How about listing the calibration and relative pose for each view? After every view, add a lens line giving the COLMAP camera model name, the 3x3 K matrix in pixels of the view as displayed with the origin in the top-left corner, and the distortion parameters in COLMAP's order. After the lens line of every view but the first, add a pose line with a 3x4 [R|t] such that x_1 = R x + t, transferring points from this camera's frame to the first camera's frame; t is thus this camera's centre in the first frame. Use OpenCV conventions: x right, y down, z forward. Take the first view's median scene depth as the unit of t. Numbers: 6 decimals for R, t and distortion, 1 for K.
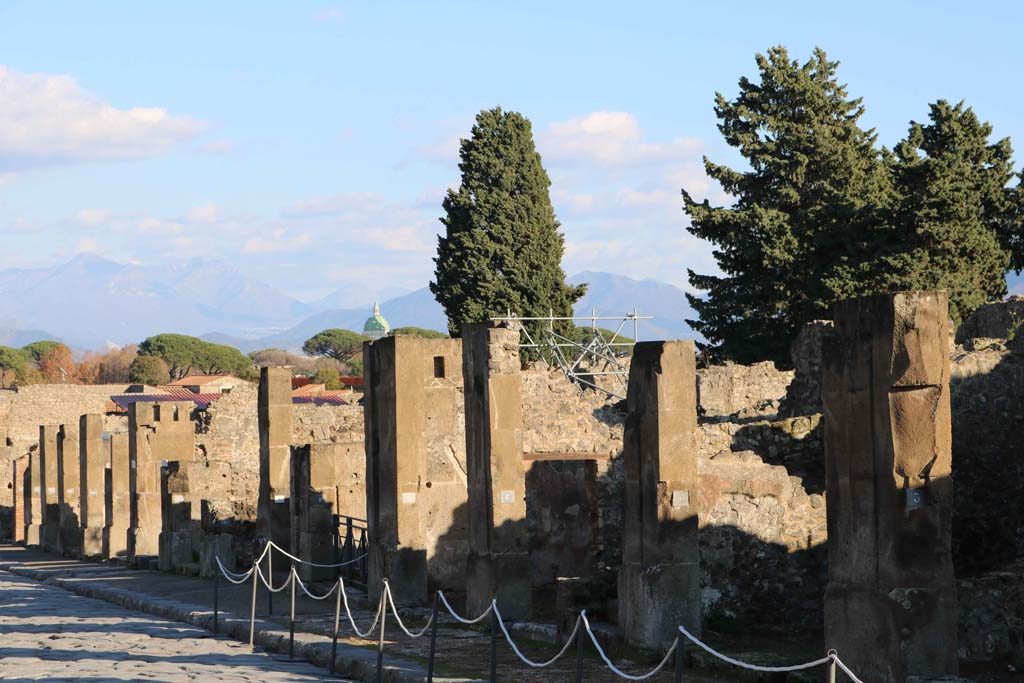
lens RADIAL K [[2526.5, 0, 514.2], [0, 2526.5, 339.4], [0, 0, 1]] dist [0.178633, 0.000000]
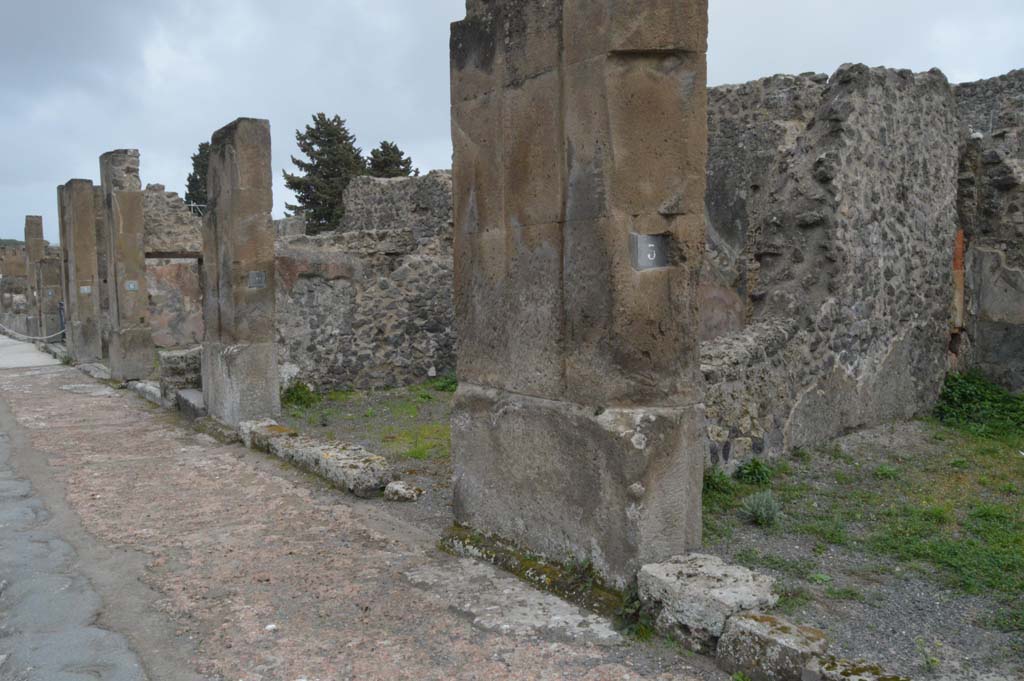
lens RADIAL K [[838.0, 0, 516.8], [0, 838.0, 340.0], [0, 0, 1]] dist [-0.077878, 0.002137]
pose [[0.944279, -0.024432, 0.328238, 0.012849], [-0.013606, 0.993491, 0.113091, 0.011398], [-0.328865, -0.111256, 0.937801, 0.155097]]
